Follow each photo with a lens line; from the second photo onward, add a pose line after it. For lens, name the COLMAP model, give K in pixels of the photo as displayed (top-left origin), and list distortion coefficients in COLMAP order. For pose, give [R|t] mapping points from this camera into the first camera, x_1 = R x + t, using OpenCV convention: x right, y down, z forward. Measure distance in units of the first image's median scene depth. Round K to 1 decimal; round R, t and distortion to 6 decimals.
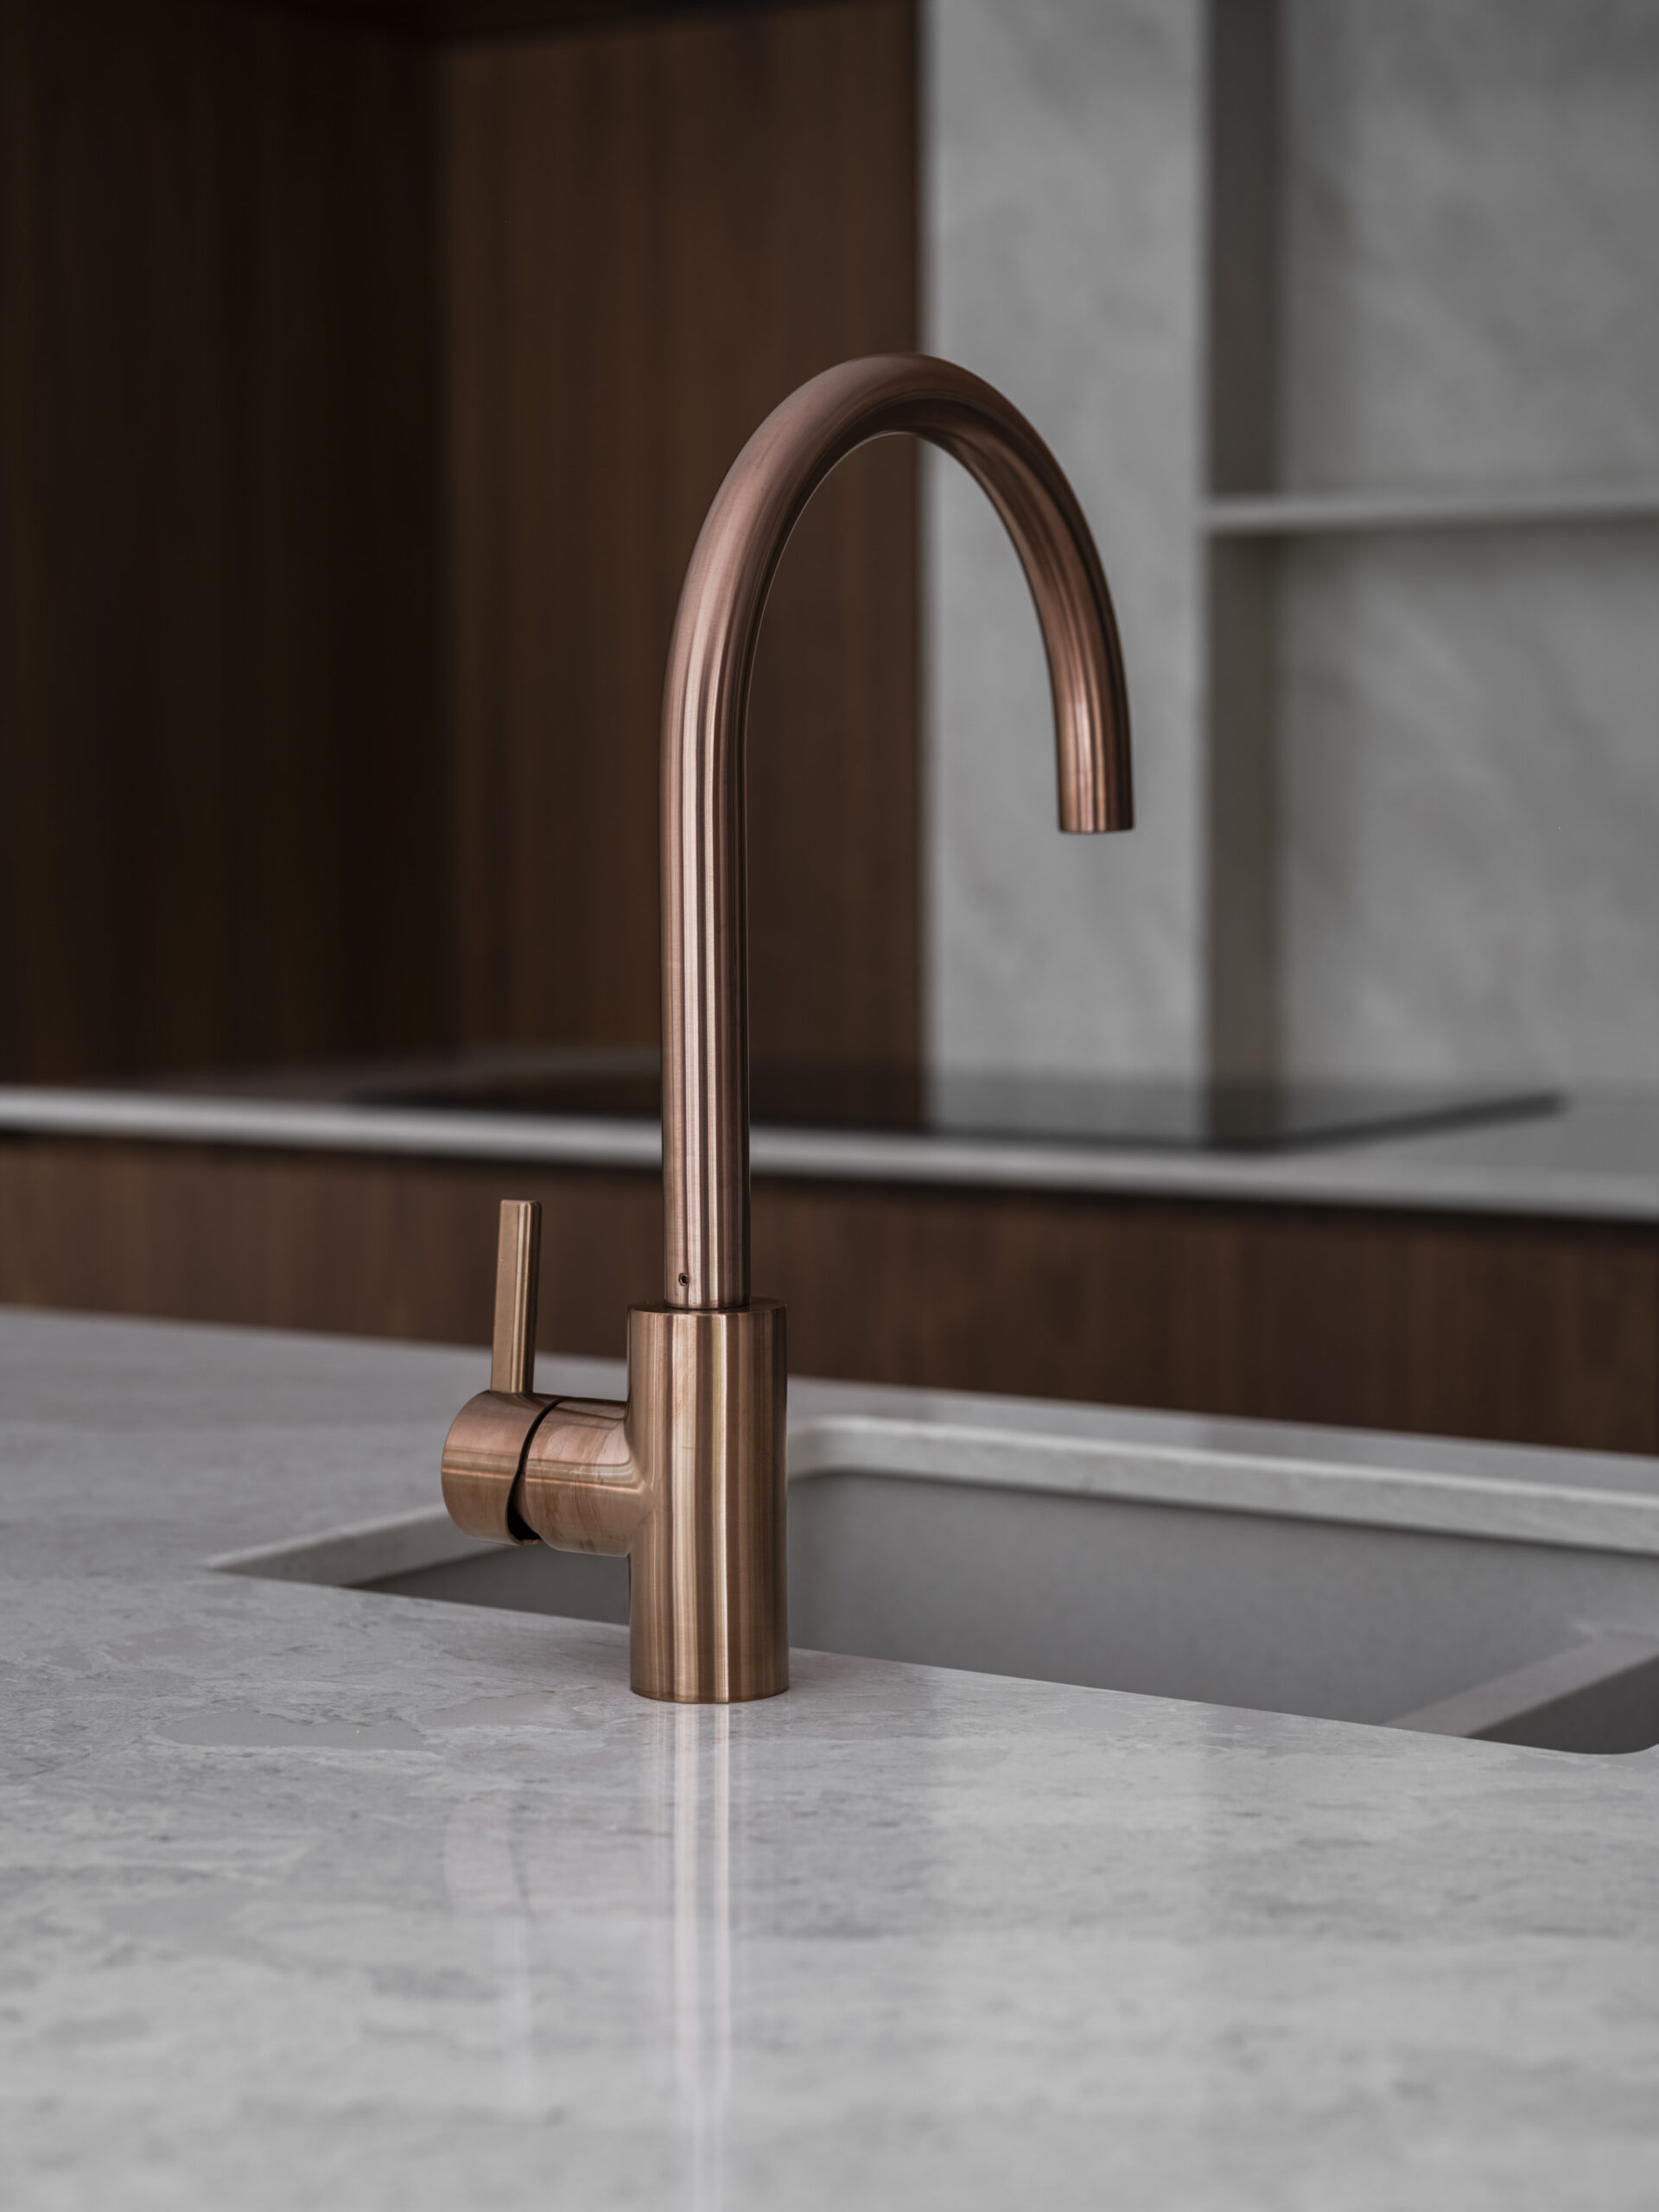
lens RADIAL K [[4507.5, 0, 827.1], [0, 4507.5, 854.4], [0, 0, 1]] dist [0.061343, 0.480846]
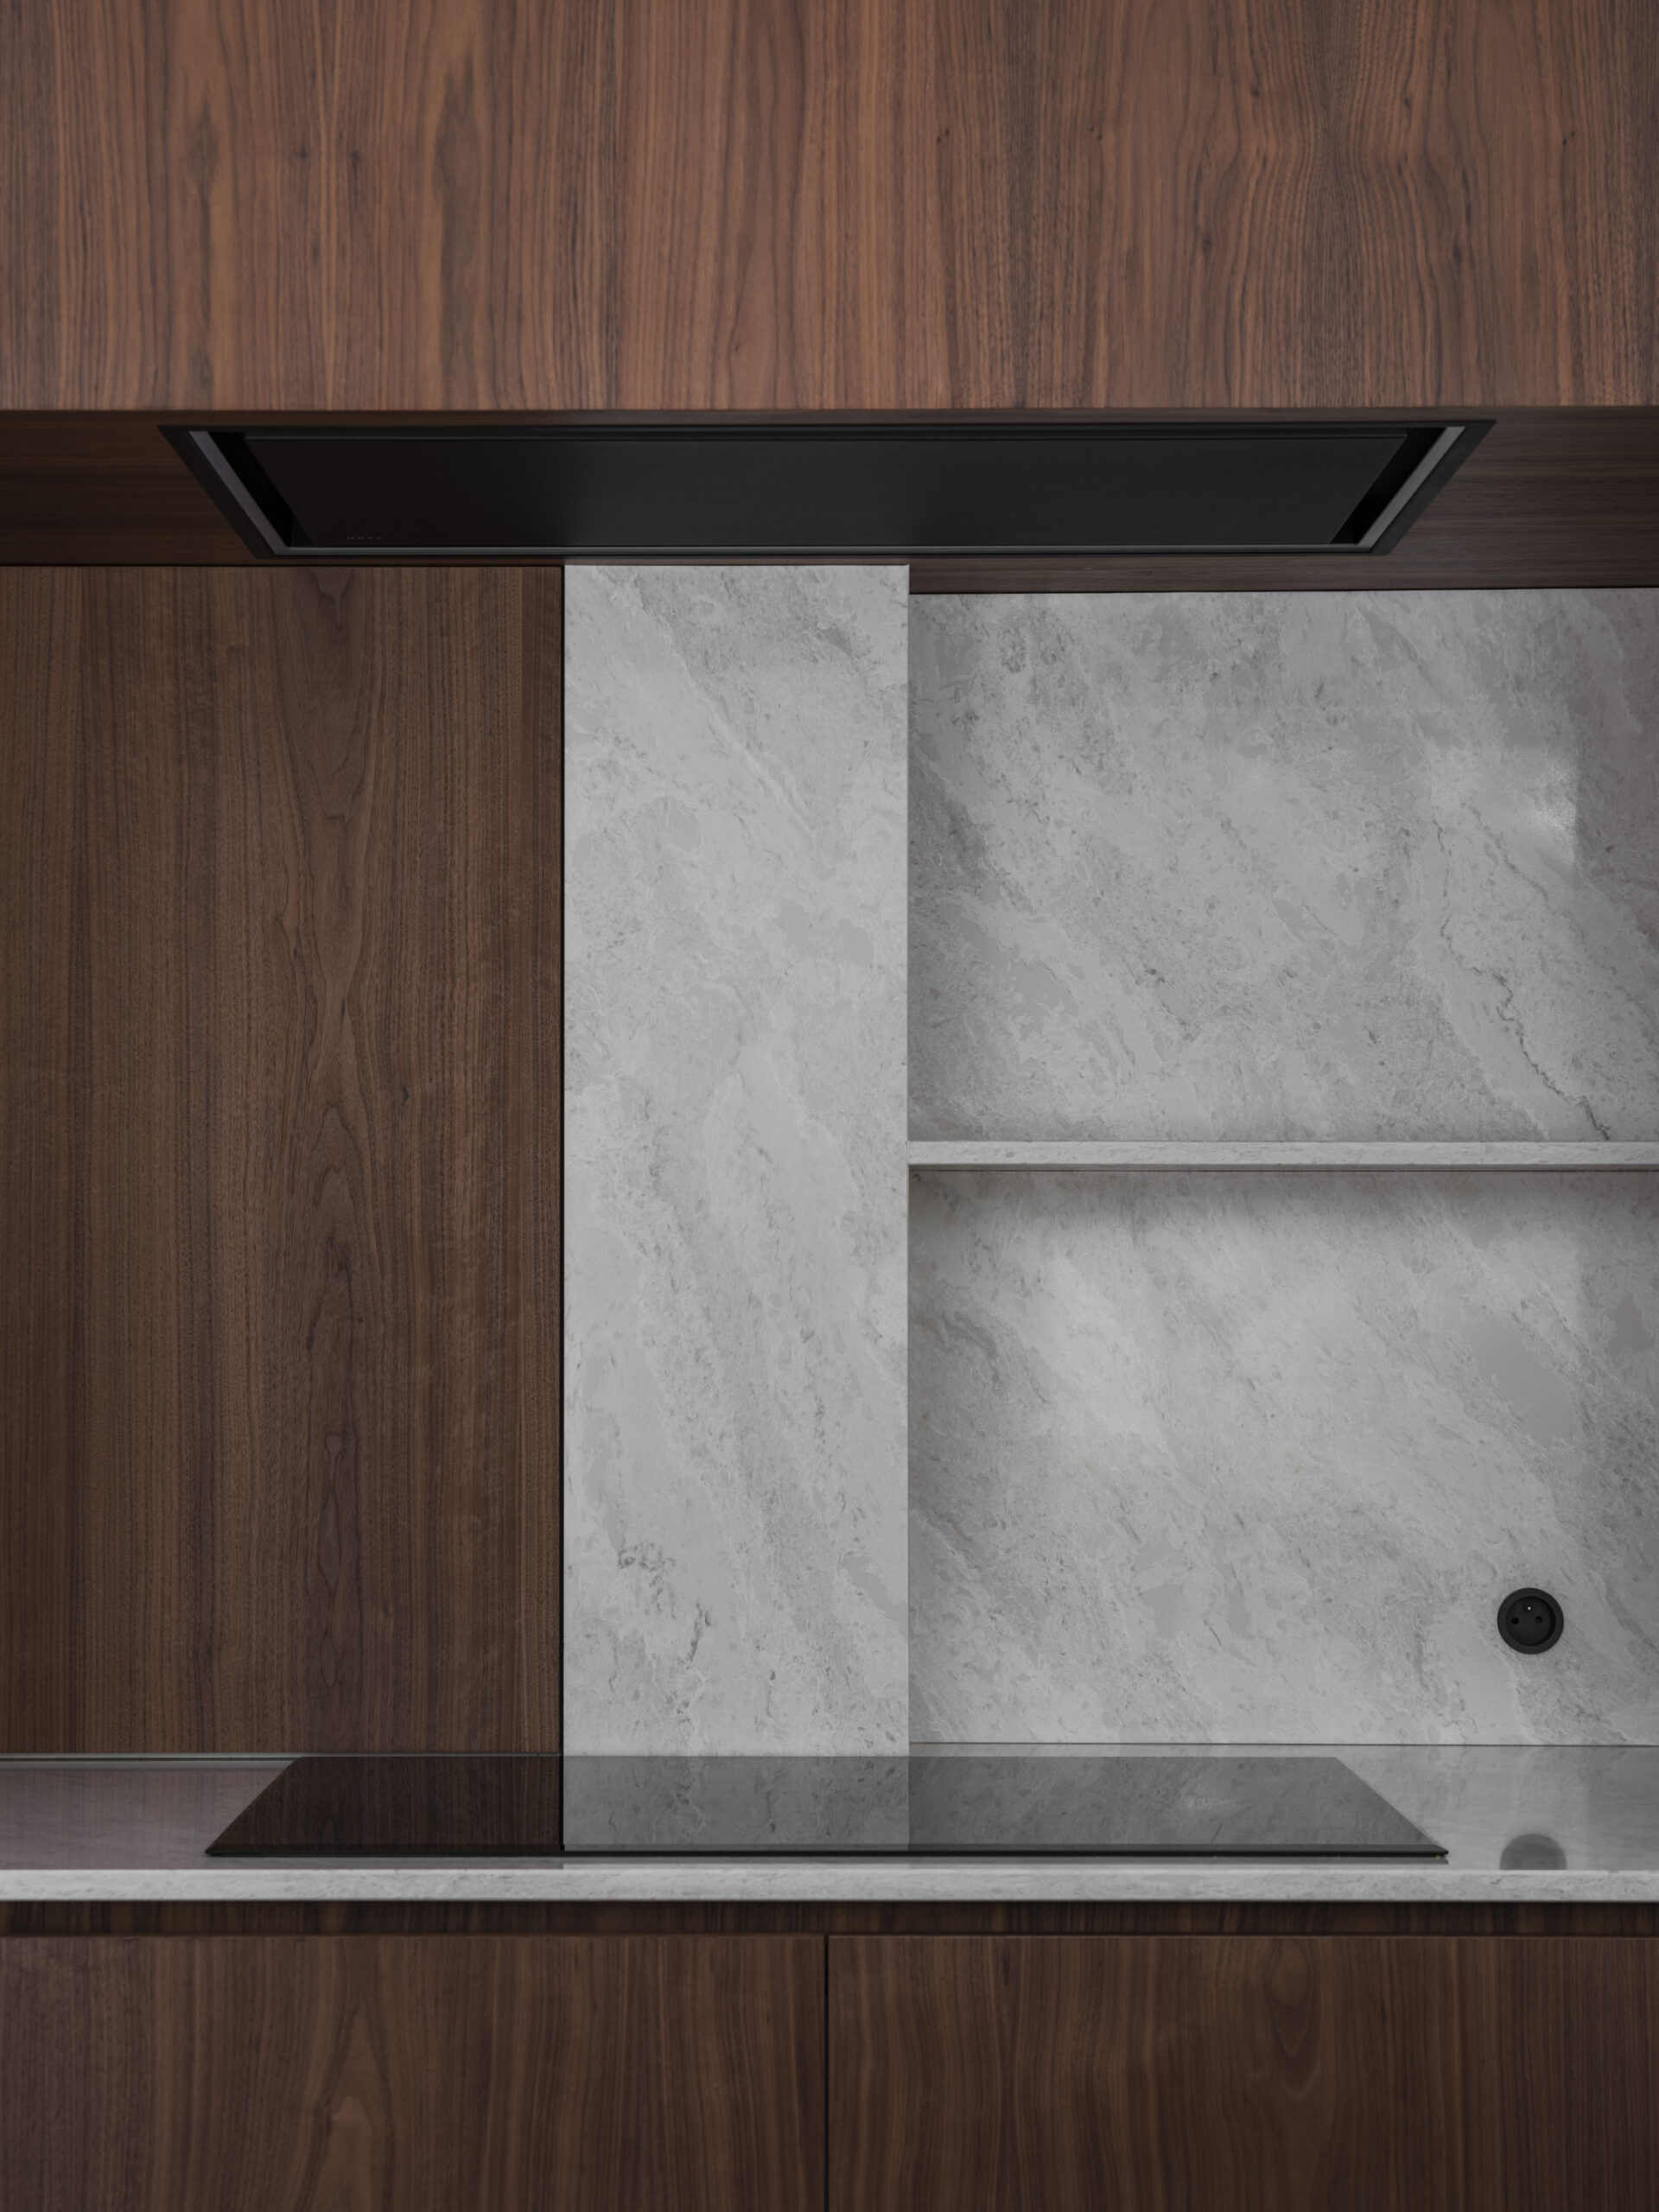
lens RADIAL K [[4362.5, 0, 829.5], [0, 4362.5, 1106.0], [0, 0, 1]] dist [0.062985, 0.366698]
pose [[0.819927, 0.028165, 0.571775, -1.258960], [0.007744, 0.998152, -0.060272, -0.082797], [-0.572416, 0.053846, 0.818193, 0.725899]]
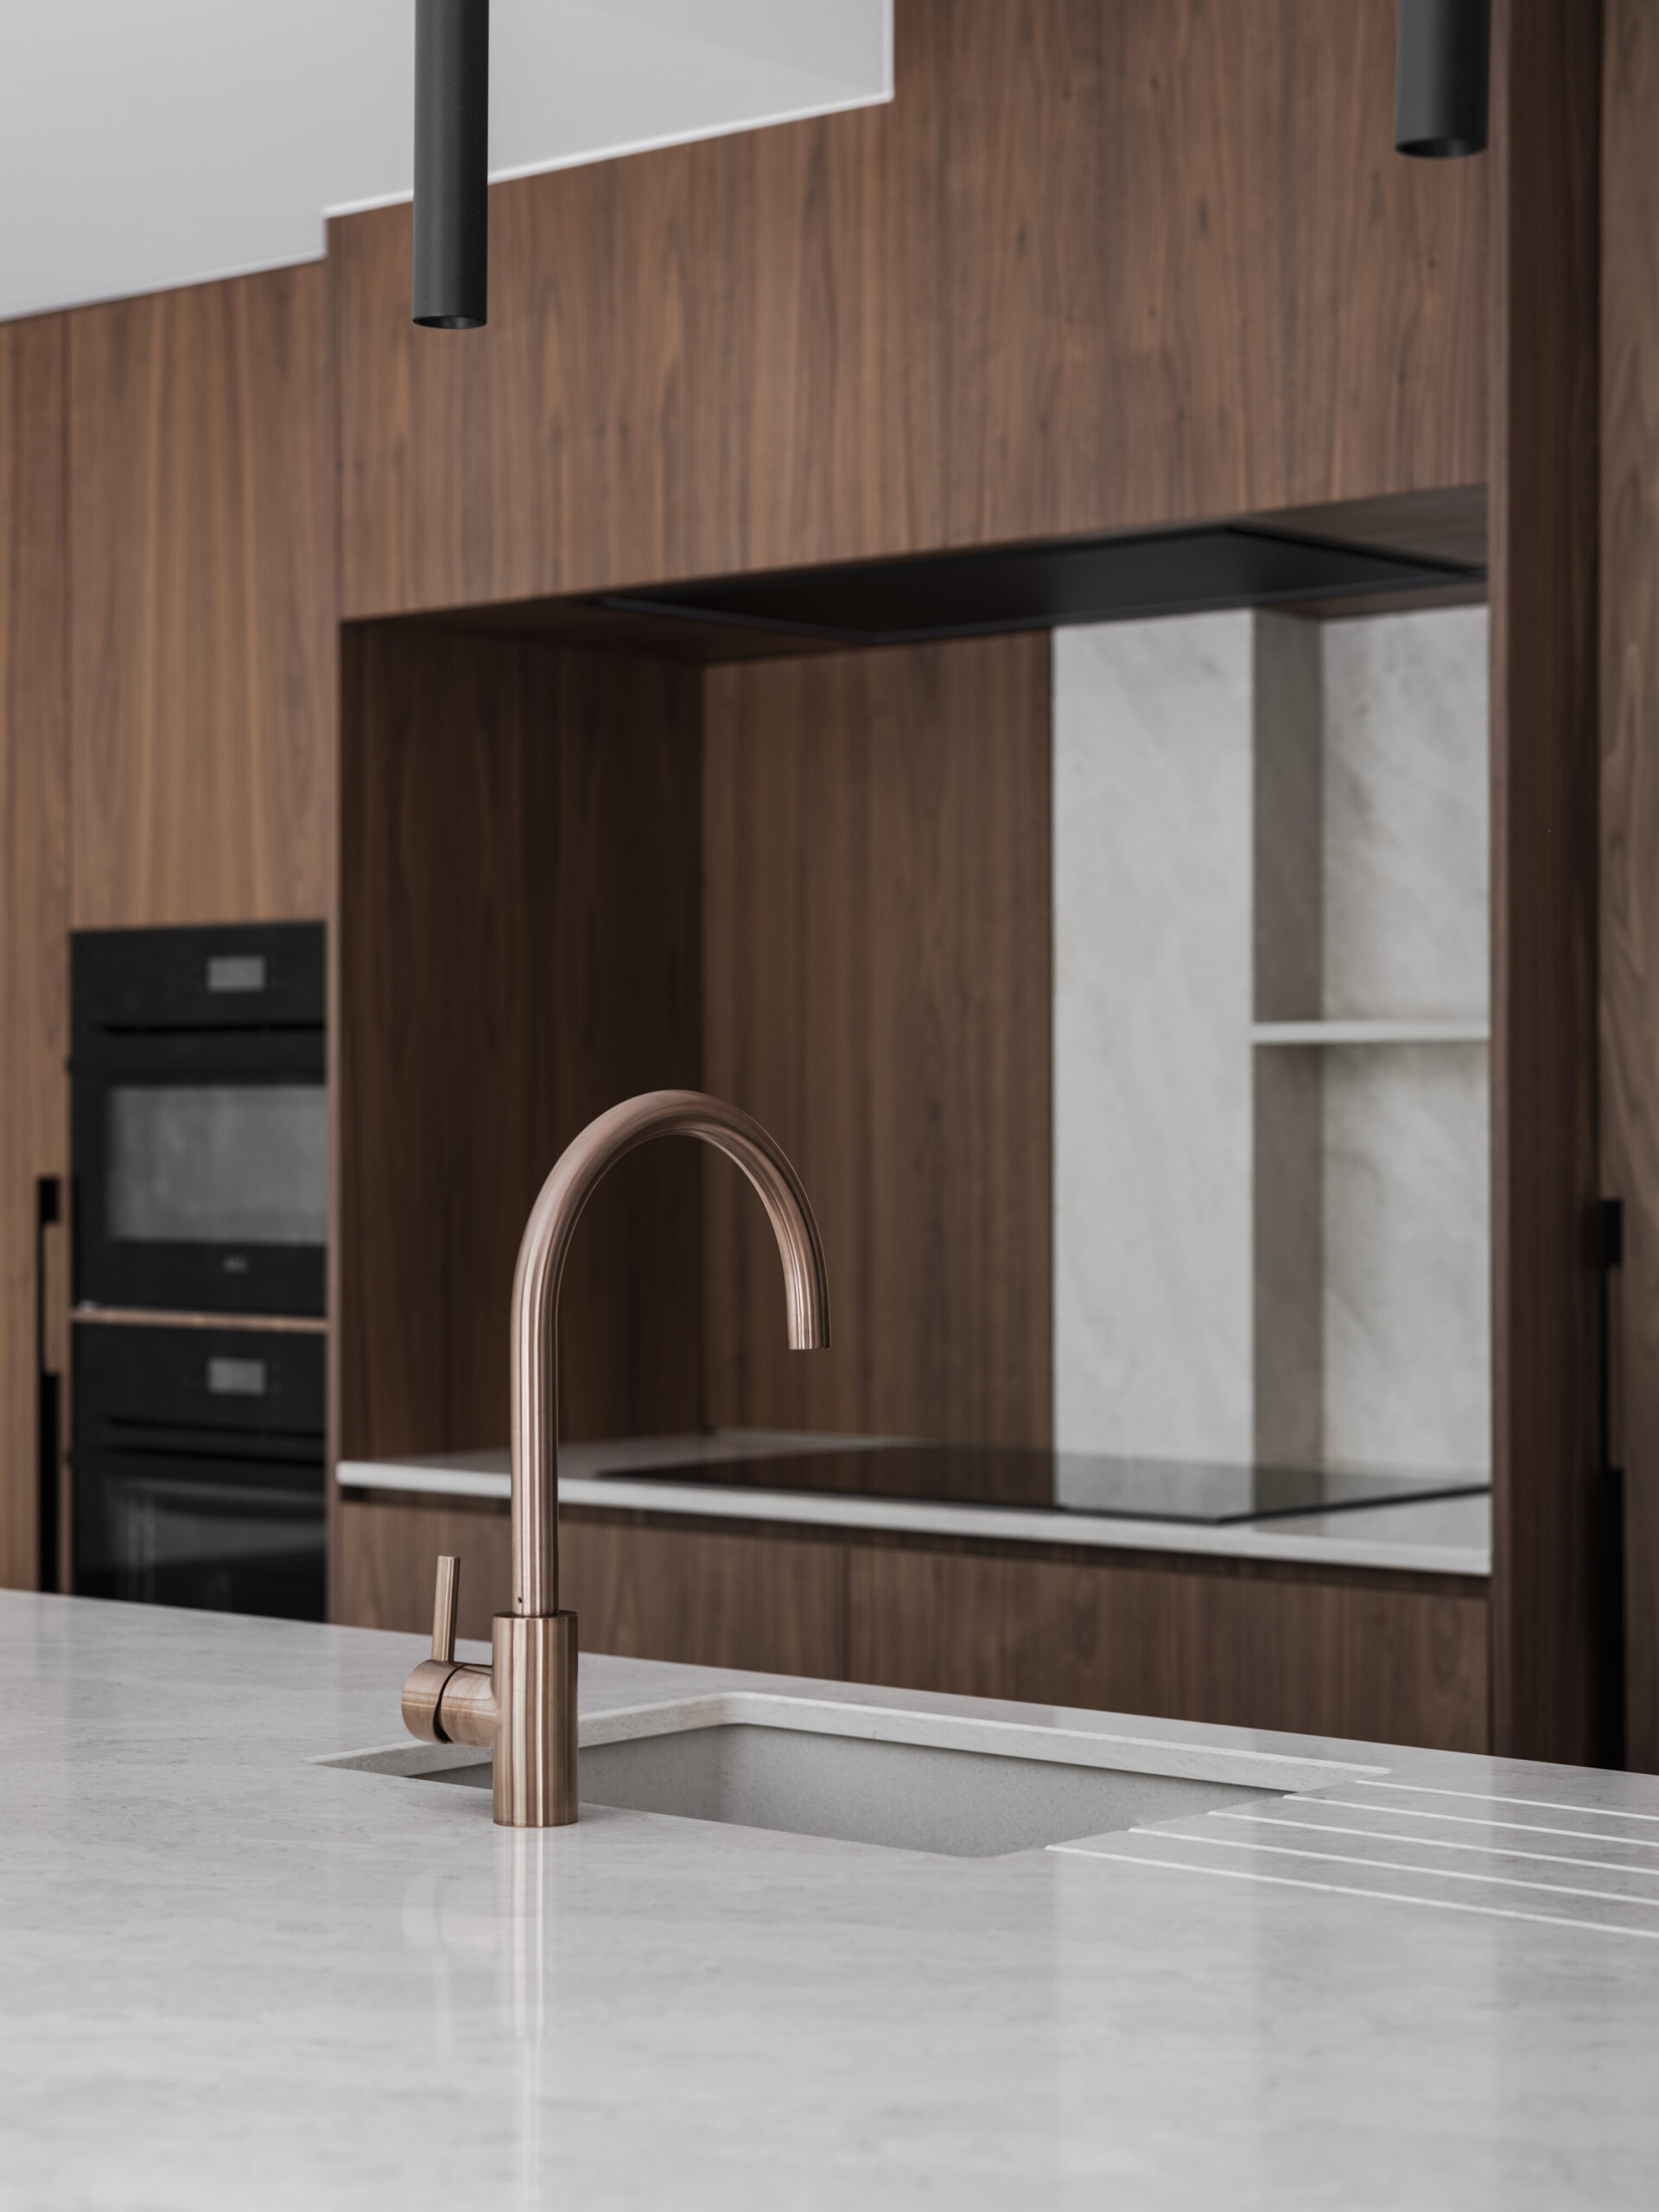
lens RADIAL K [[4362.5, 0, 829.5], [0, 4362.5, 1106.0], [0, 0, 1]] dist [0.062985, 0.366698]
pose [[0.993399, 0.002409, -0.114685, 0.297052], [-0.004997, 0.999739, -0.022285, -0.069443], [0.114602, 0.022711, 0.993152, -0.772546]]
